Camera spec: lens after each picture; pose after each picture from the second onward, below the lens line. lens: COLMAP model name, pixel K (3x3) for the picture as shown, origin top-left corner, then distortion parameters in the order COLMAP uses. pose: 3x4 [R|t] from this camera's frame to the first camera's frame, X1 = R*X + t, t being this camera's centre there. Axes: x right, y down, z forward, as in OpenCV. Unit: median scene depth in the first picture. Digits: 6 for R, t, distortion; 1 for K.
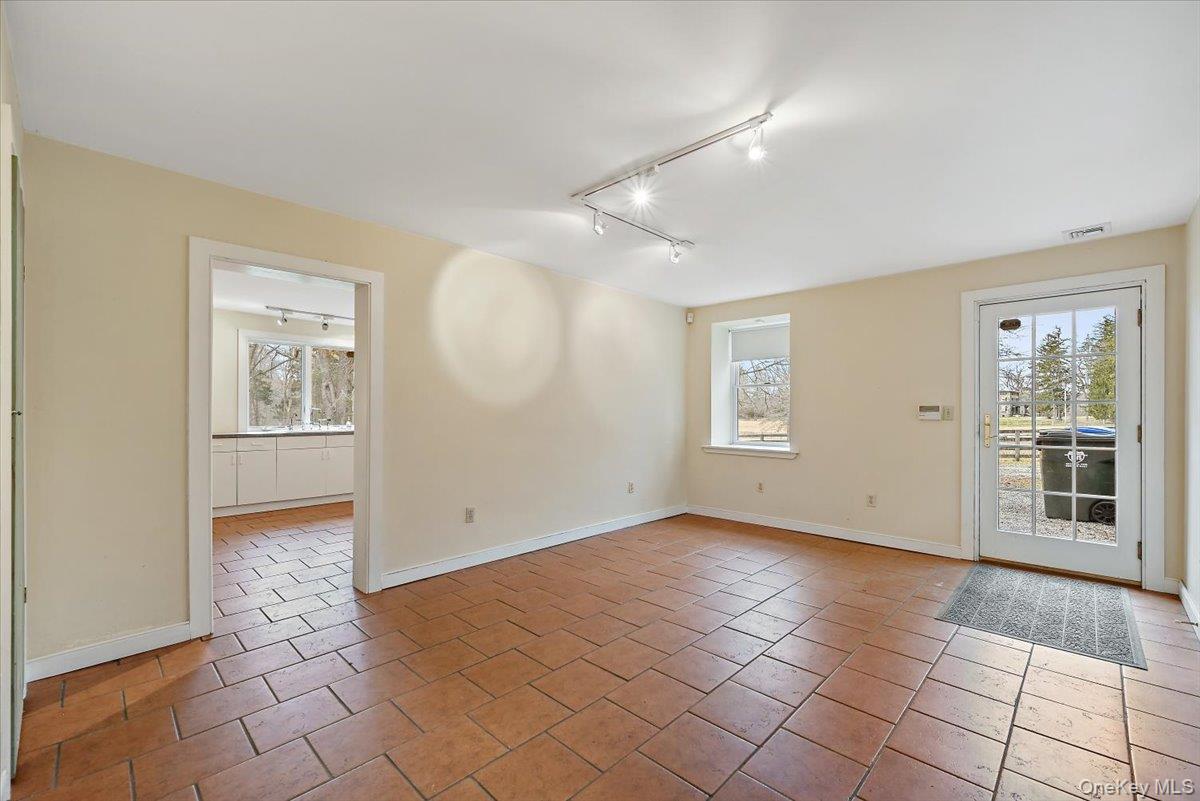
lens RADIAL K [[508.0, 0, 597.7], [0, 508.0, 407.5], [0, 0, 1]] dist [0.009392, 0.000572]
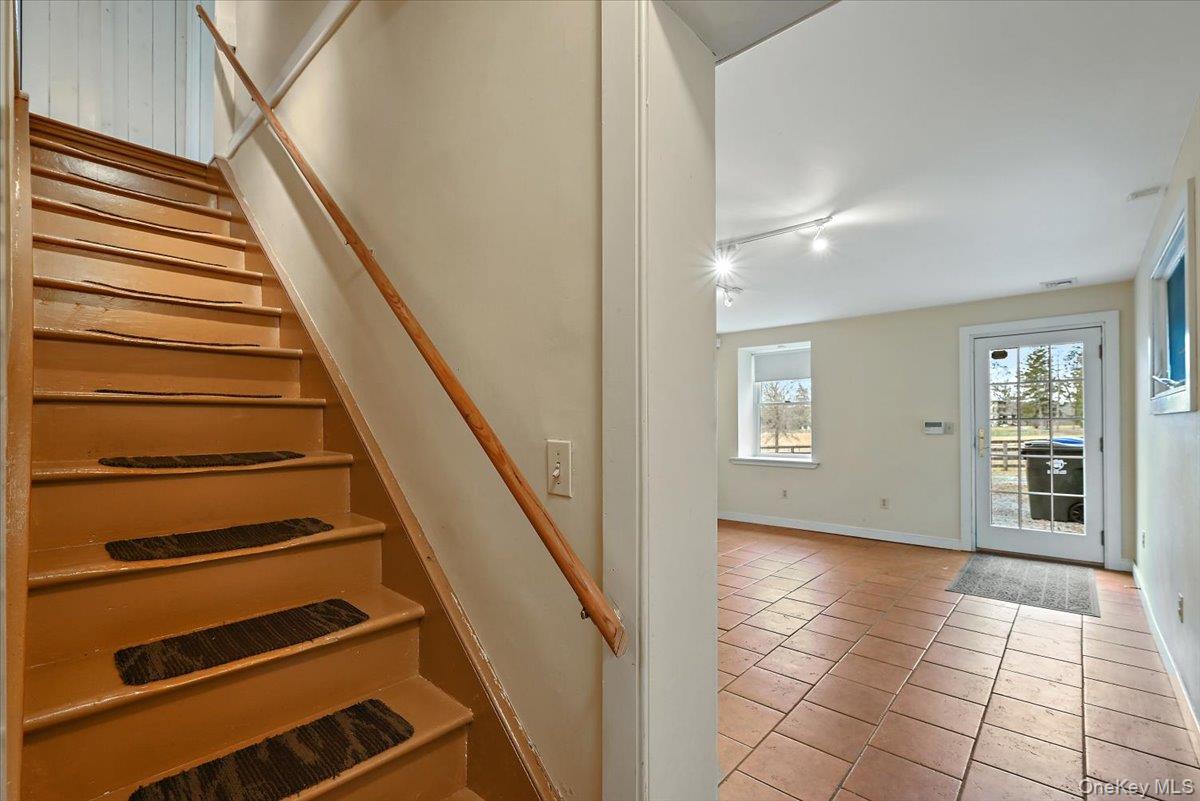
lens RADIAL K [[508.0, 0, 610.3], [0, 508.0, 418.6], [0, 0, 1]] dist [0.009392, 0.000572]
pose [[0.999515, -0.006241, 0.030518, -0.168784], [0.006382, 0.999969, -0.004537, -0.013591], [-0.030489, 0.004730, 0.999524, -0.200626]]
